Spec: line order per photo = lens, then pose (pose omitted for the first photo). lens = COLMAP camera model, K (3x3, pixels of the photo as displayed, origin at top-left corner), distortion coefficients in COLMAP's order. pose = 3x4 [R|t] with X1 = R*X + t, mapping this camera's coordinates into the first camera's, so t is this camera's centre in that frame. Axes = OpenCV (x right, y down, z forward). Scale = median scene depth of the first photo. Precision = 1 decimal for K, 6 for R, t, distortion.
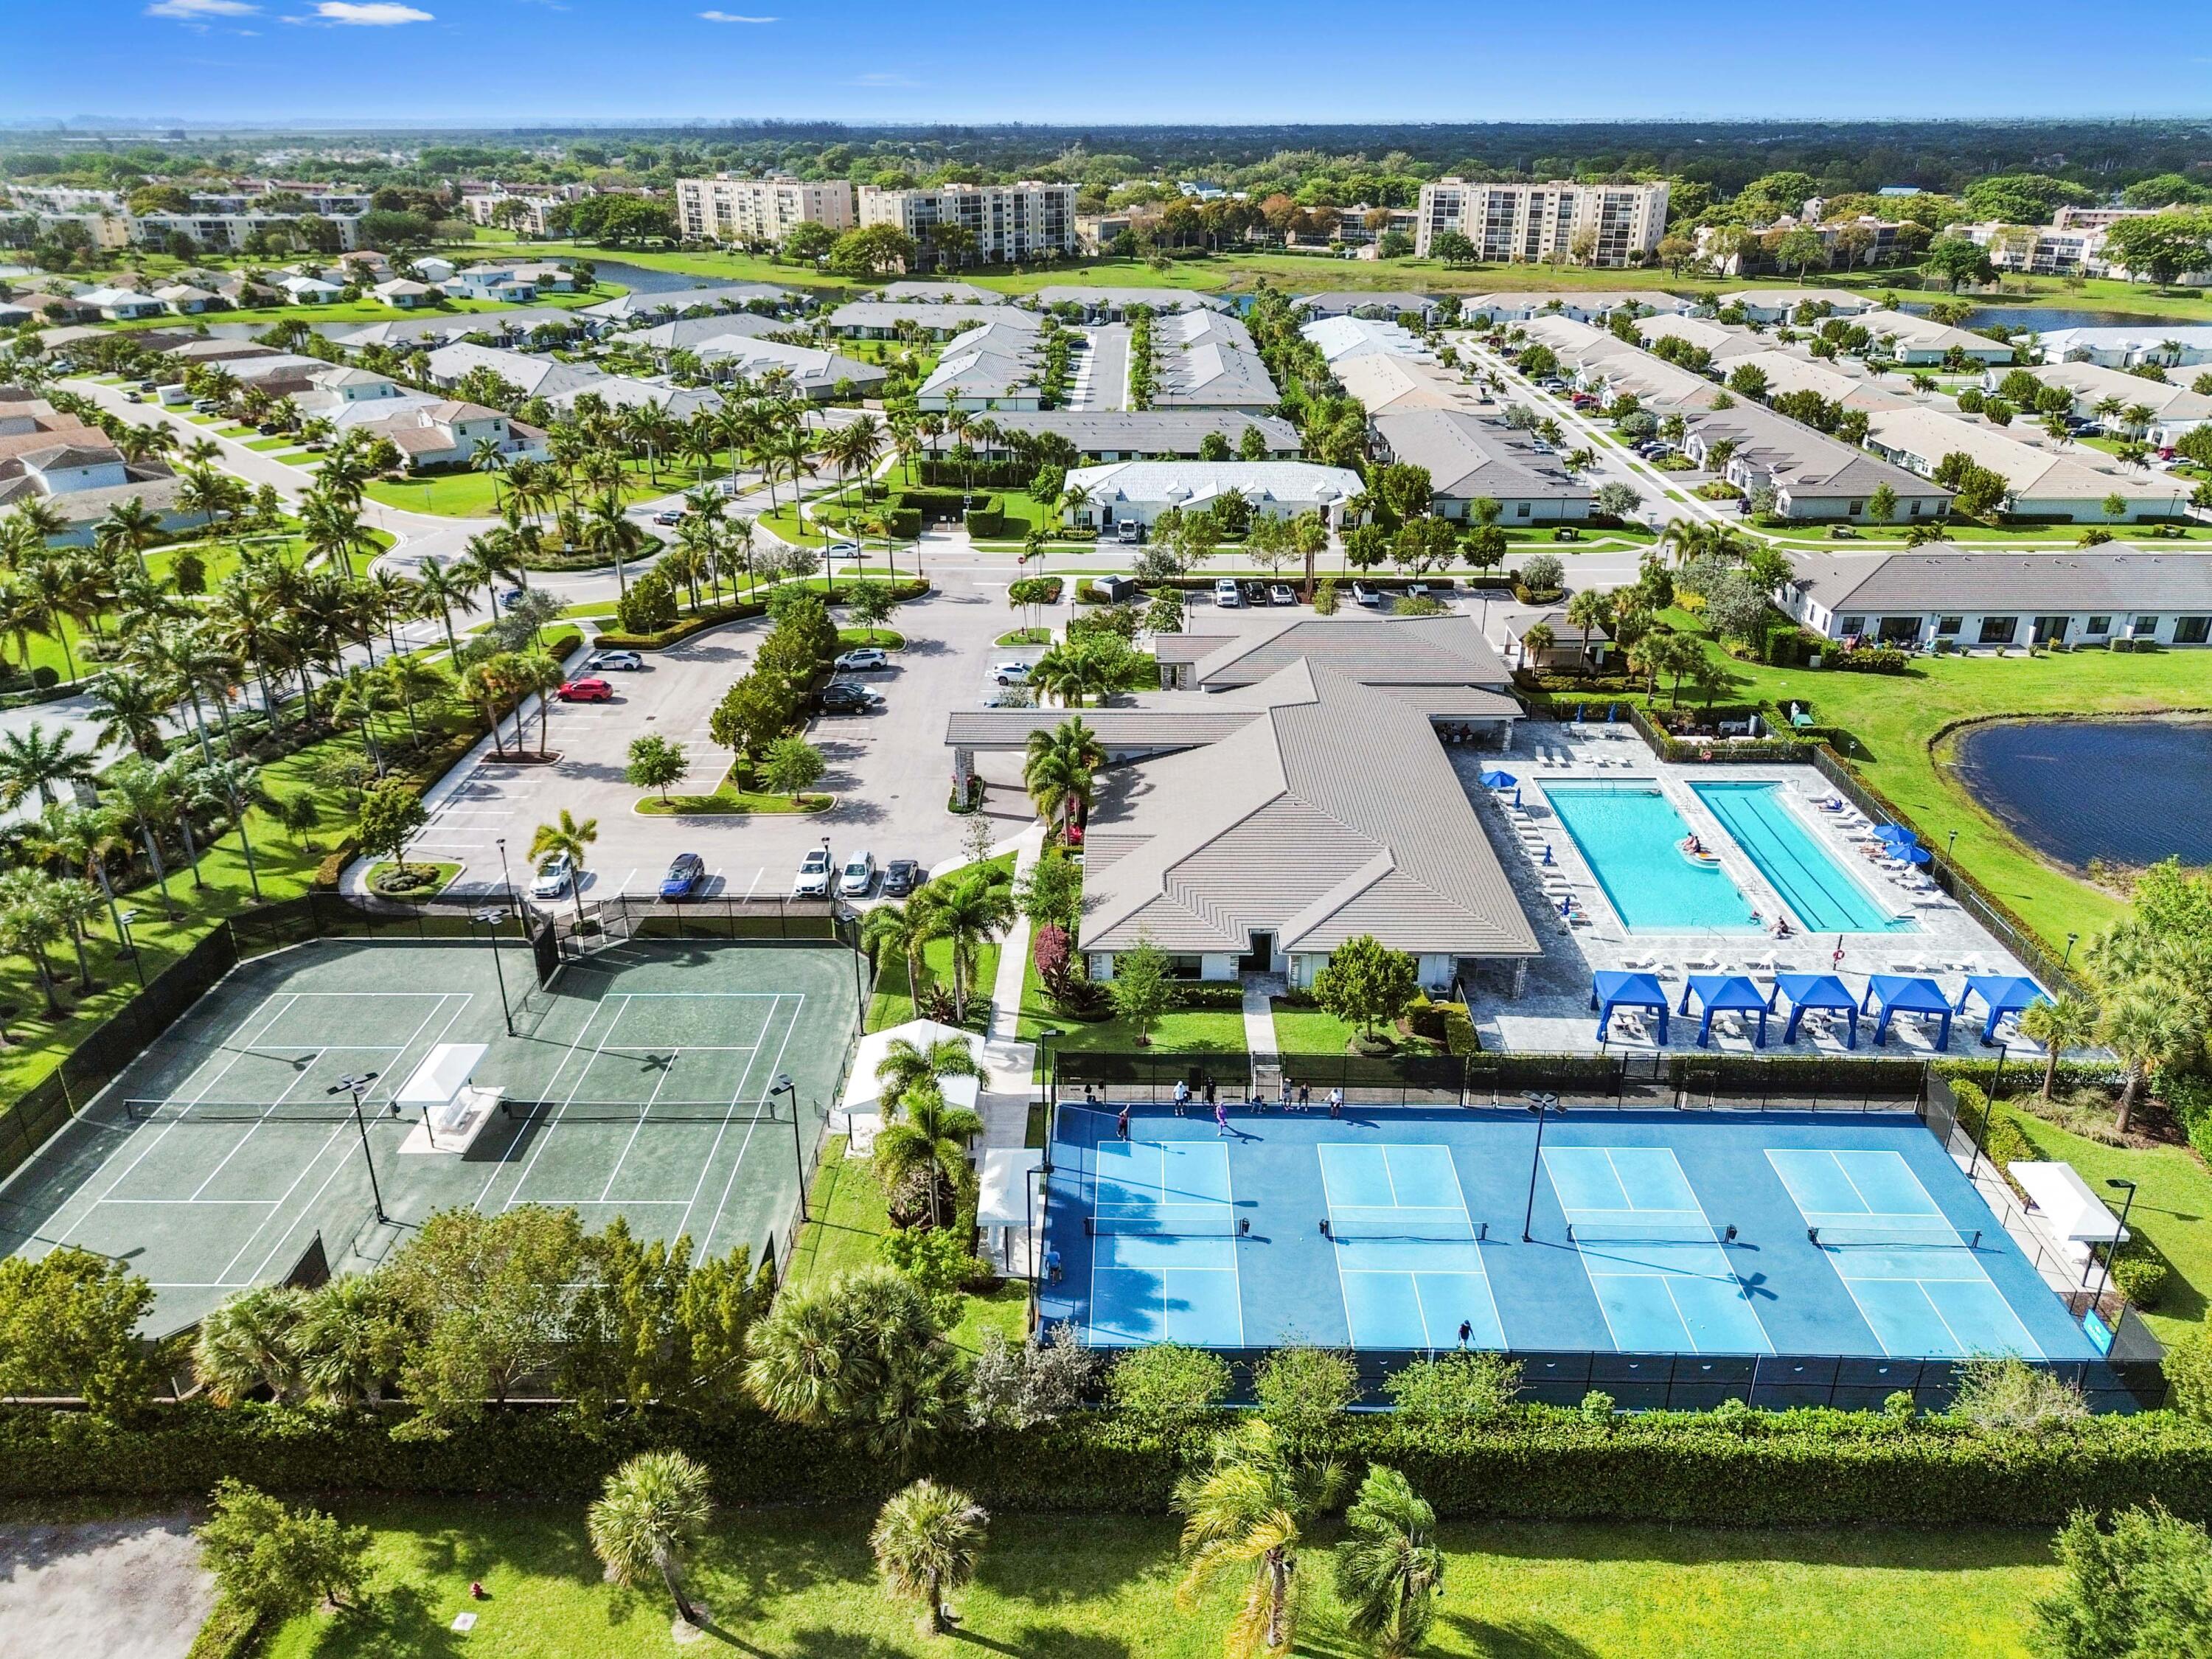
lens RADIAL K [[1571.8, 0, 1106.0], [0, 1571.8, 829.5], [0, 0, 1]] dist [0.071970, -0.074419]
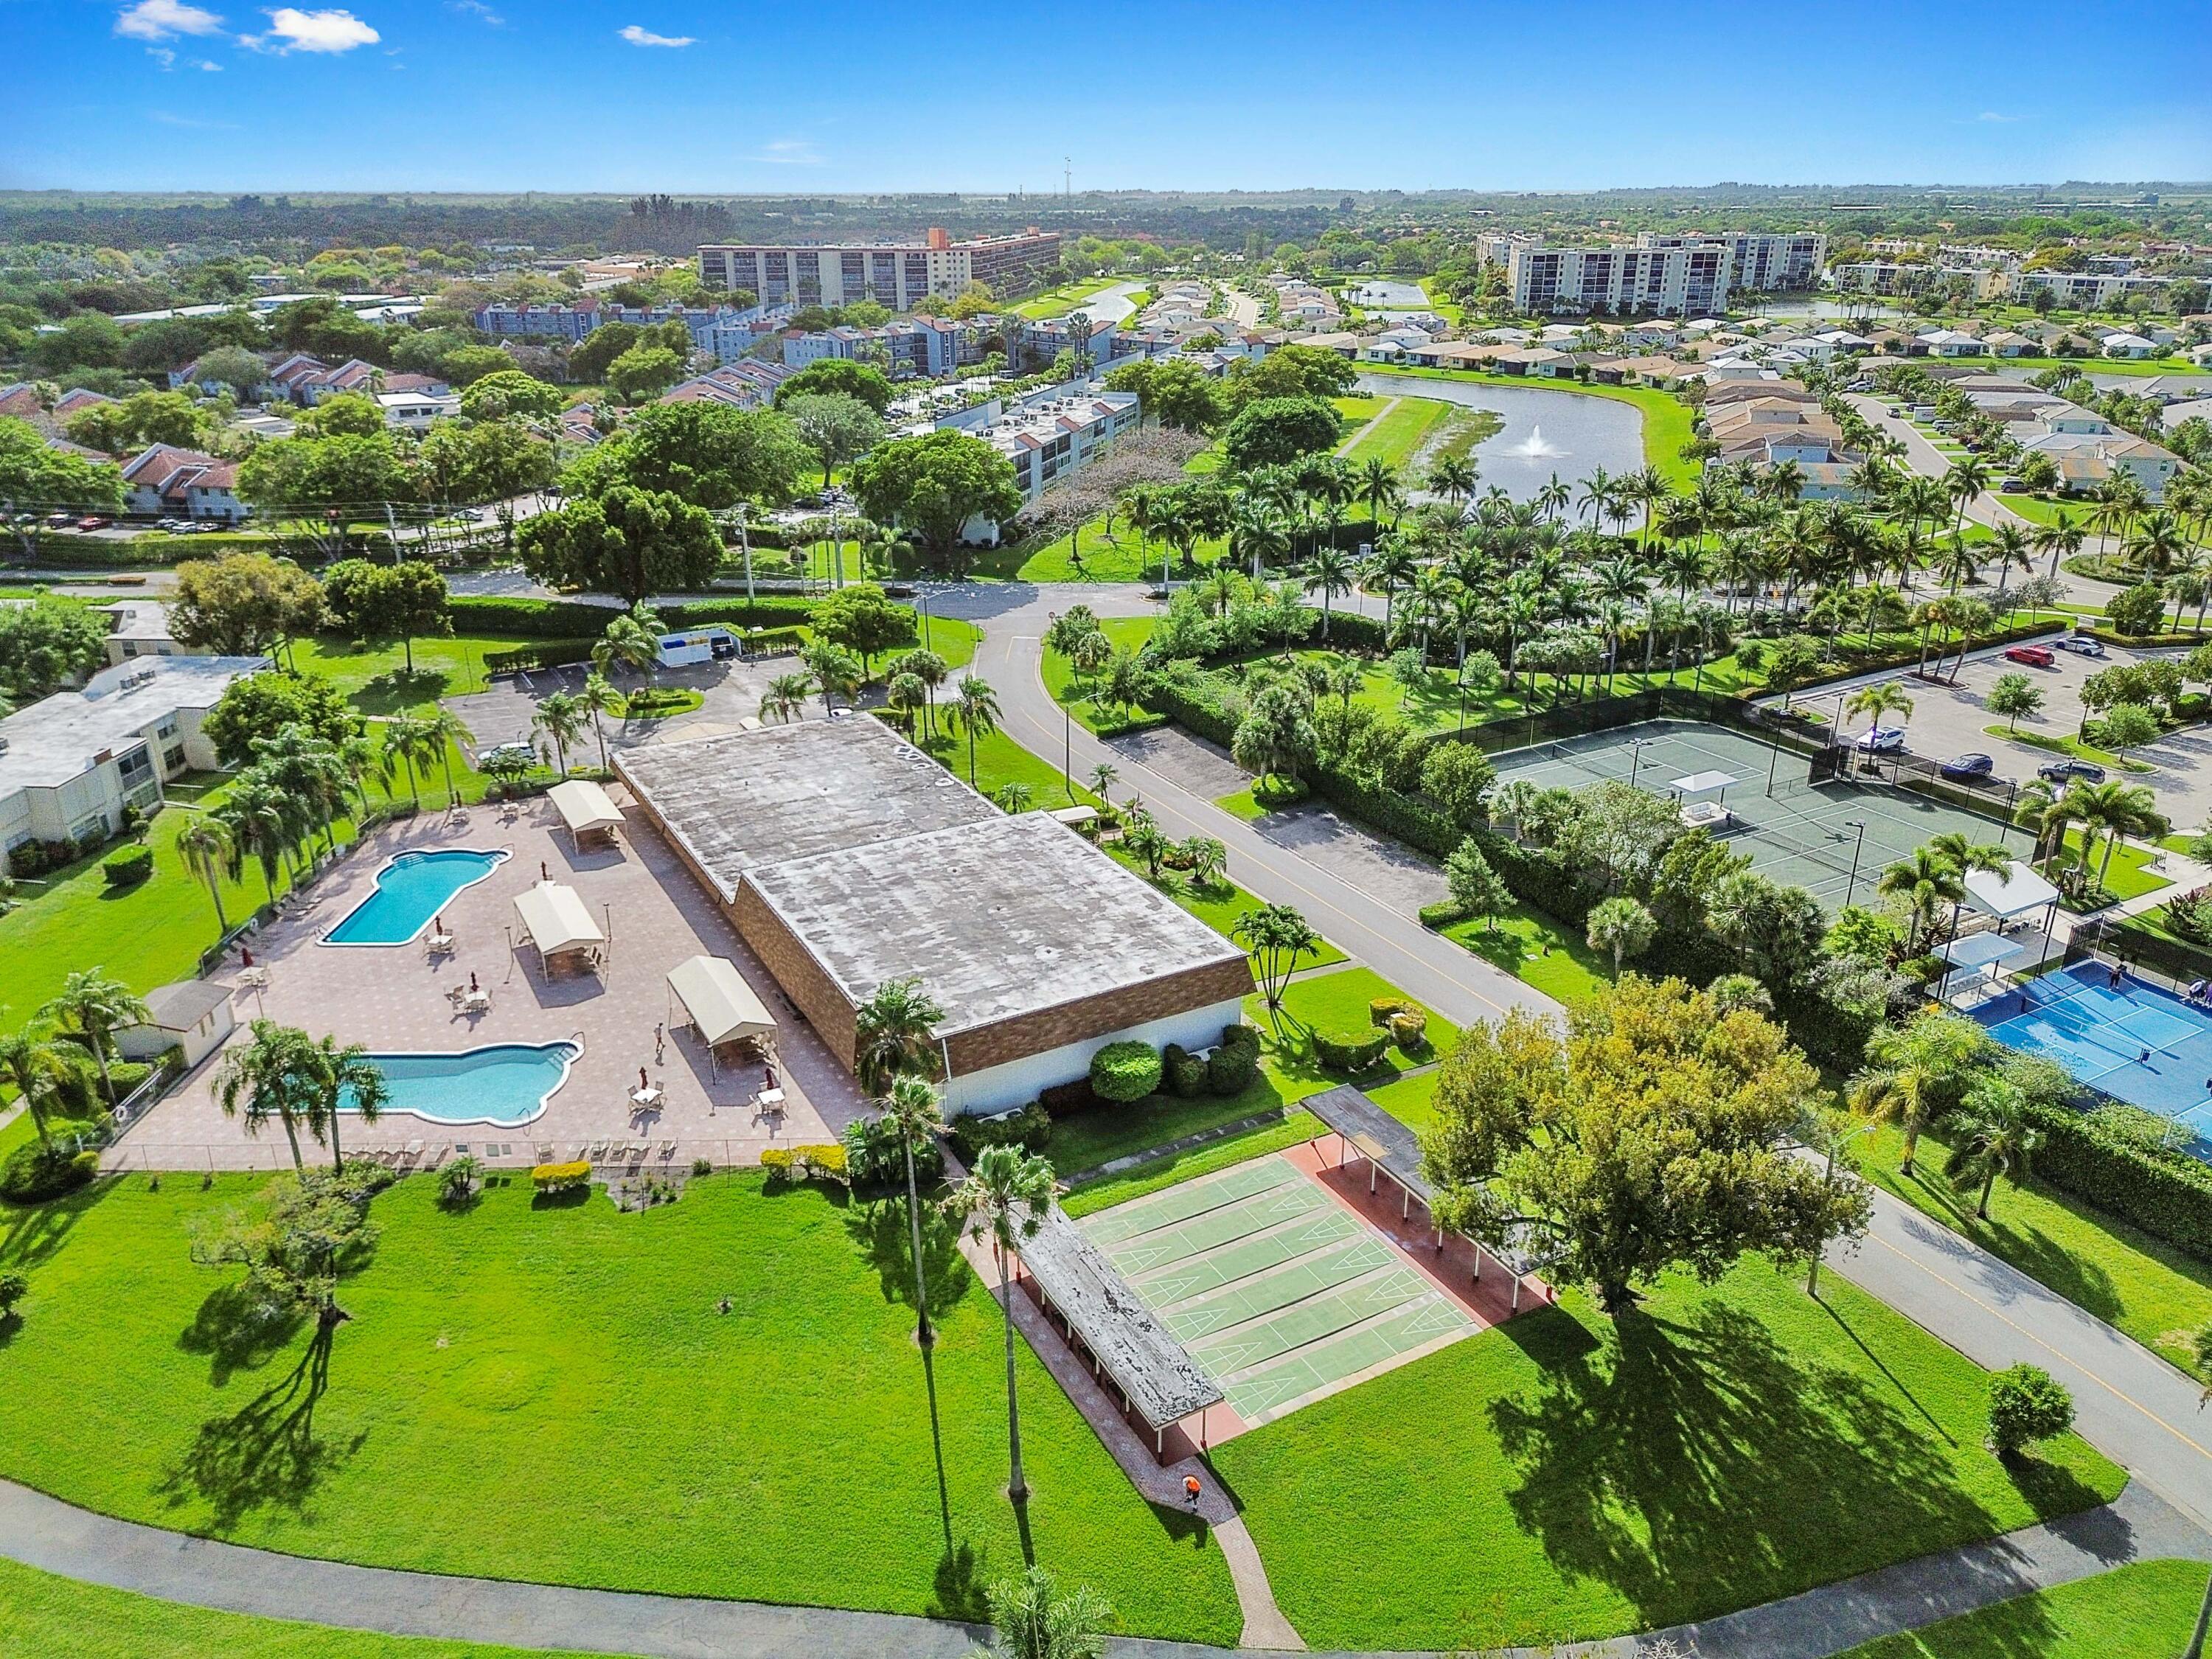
lens RADIAL K [[1571.8, 0, 1106.0], [0, 1571.8, 829.5], [0, 0, 1]] dist [0.071970, -0.074419]
pose [[0.505015, 0.328213, -0.798271, 0.343035], [-0.355562, 0.921864, 0.154087, 0.101006], [0.786470, 0.206019, 0.582255, -0.233470]]
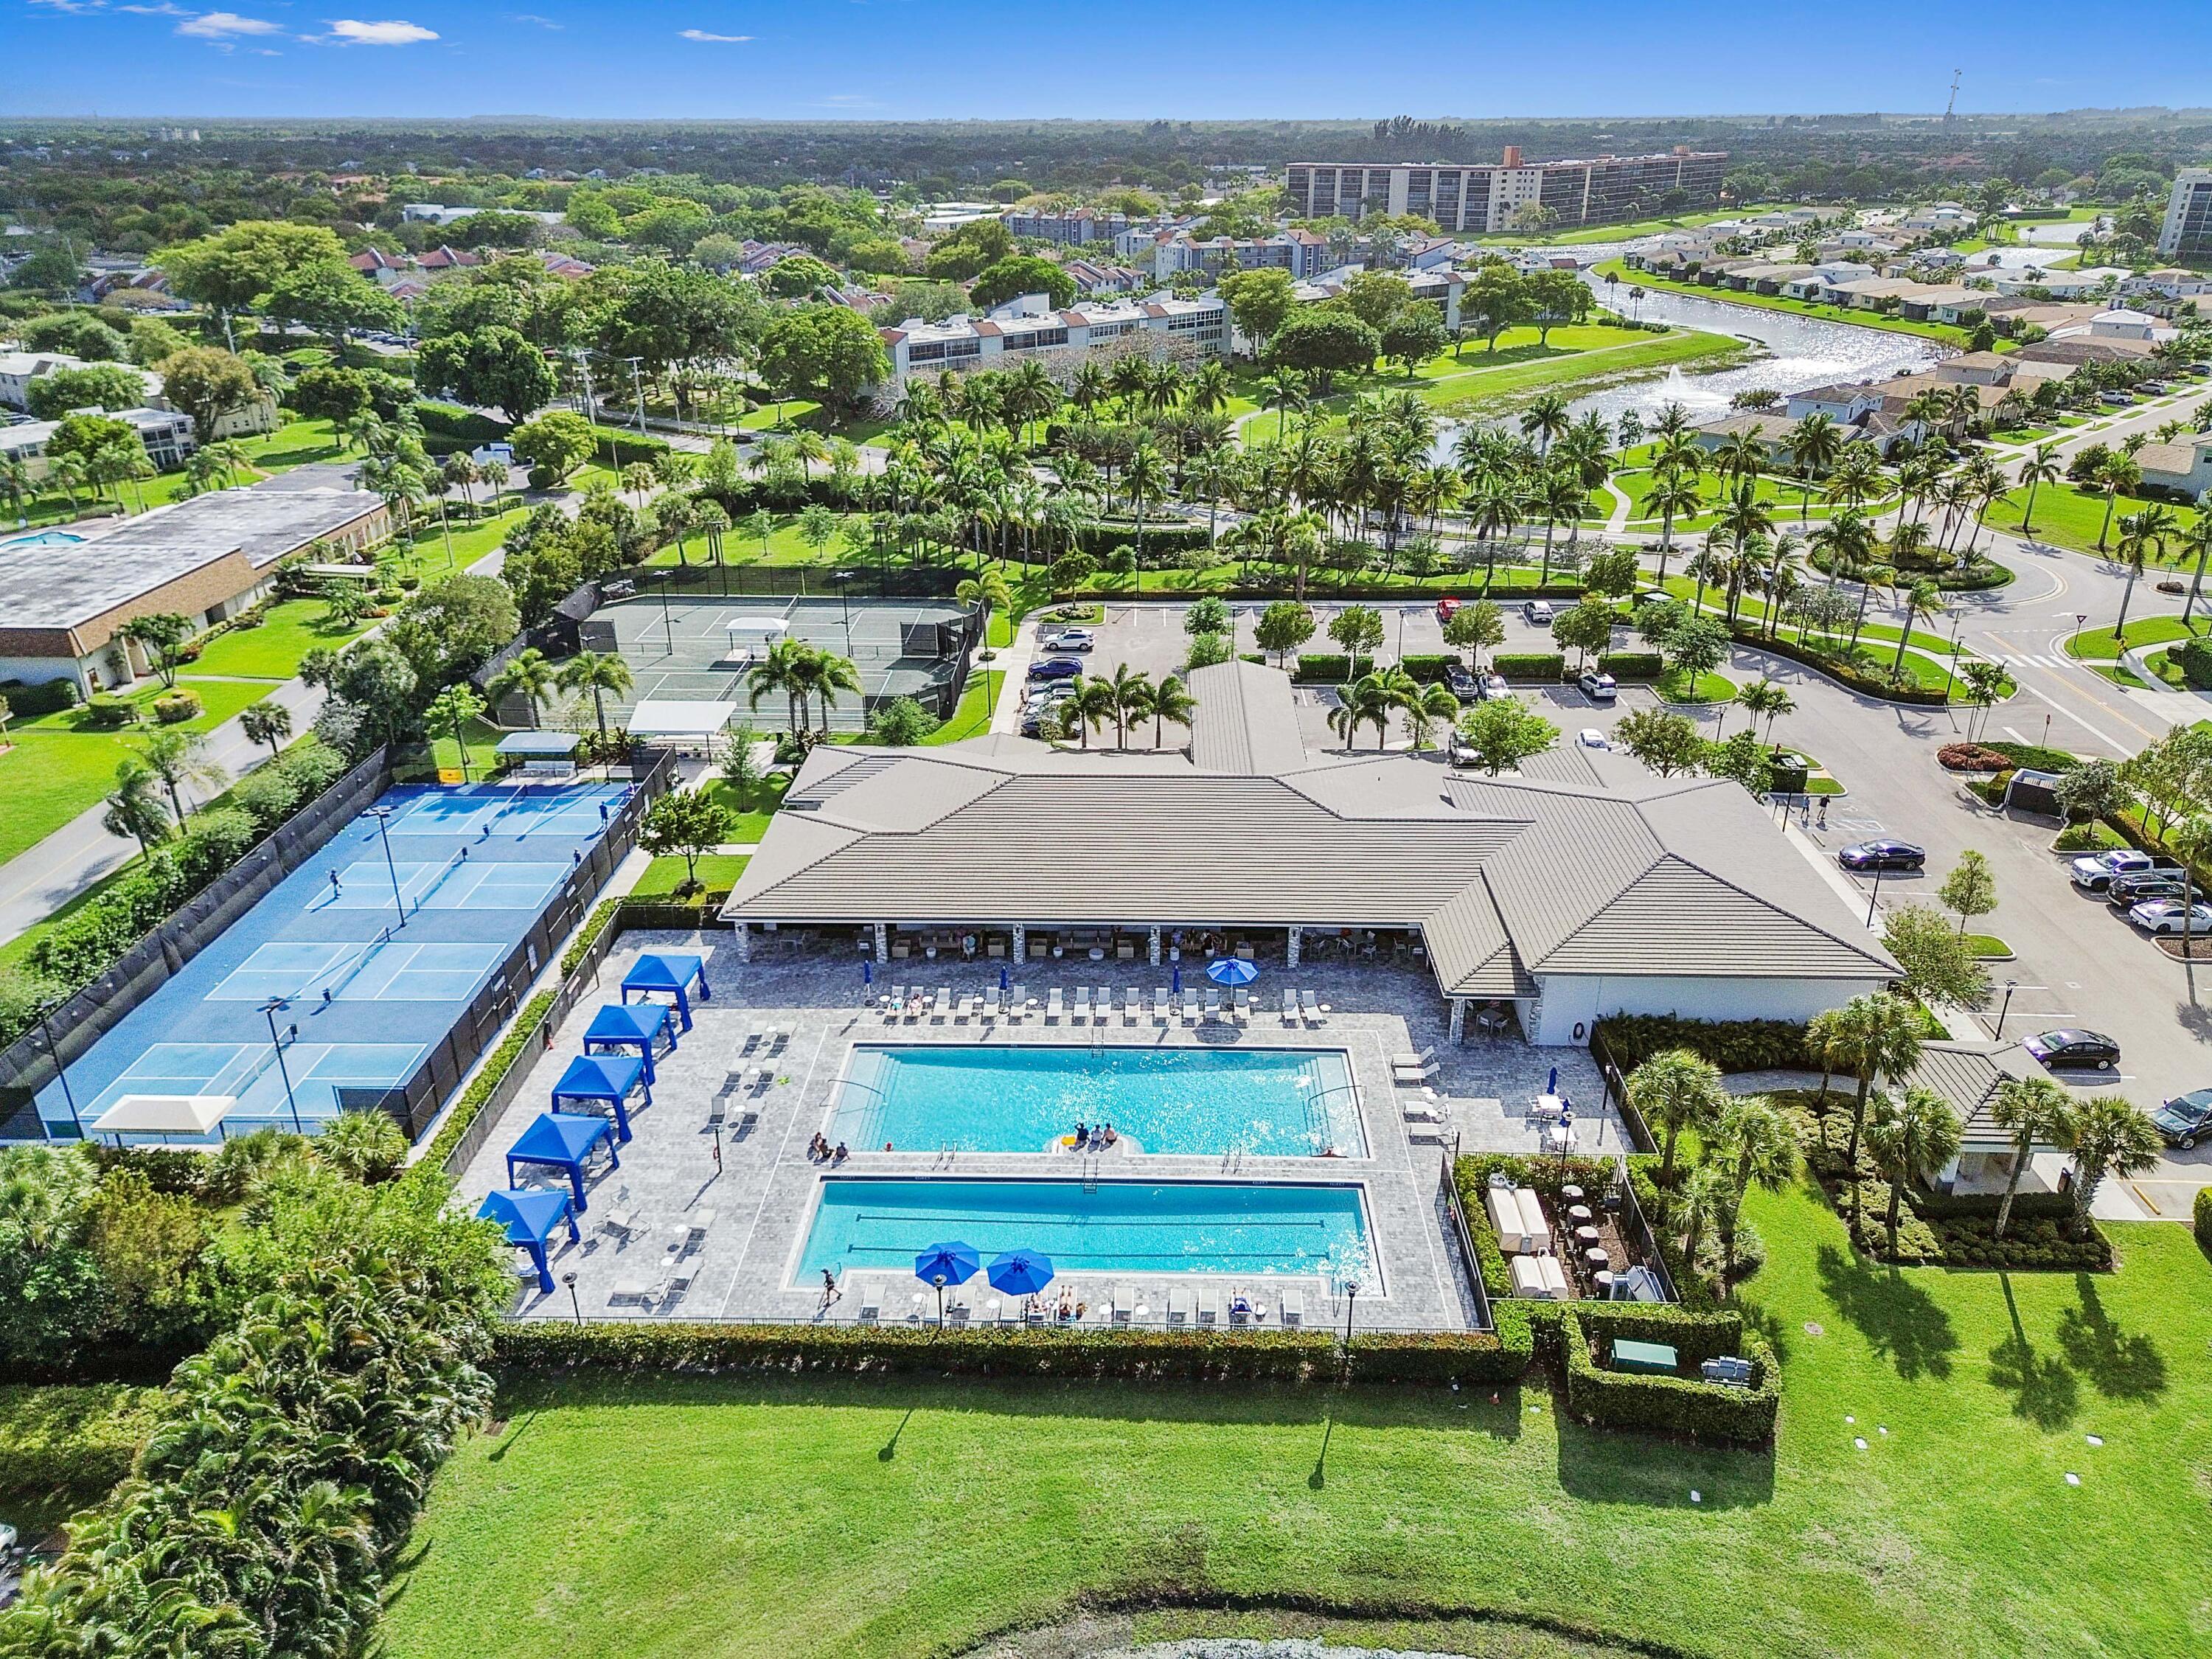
lens RADIAL K [[1571.8, 0, 1106.0], [0, 1571.8, 829.5], [0, 0, 1]] dist [0.071970, -0.074419]
pose [[-0.009539, 0.416371, -0.909145, 0.785310], [-0.407875, 0.828494, 0.383714, -0.304566], [0.912988, 0.374478, 0.161925, 0.705427]]
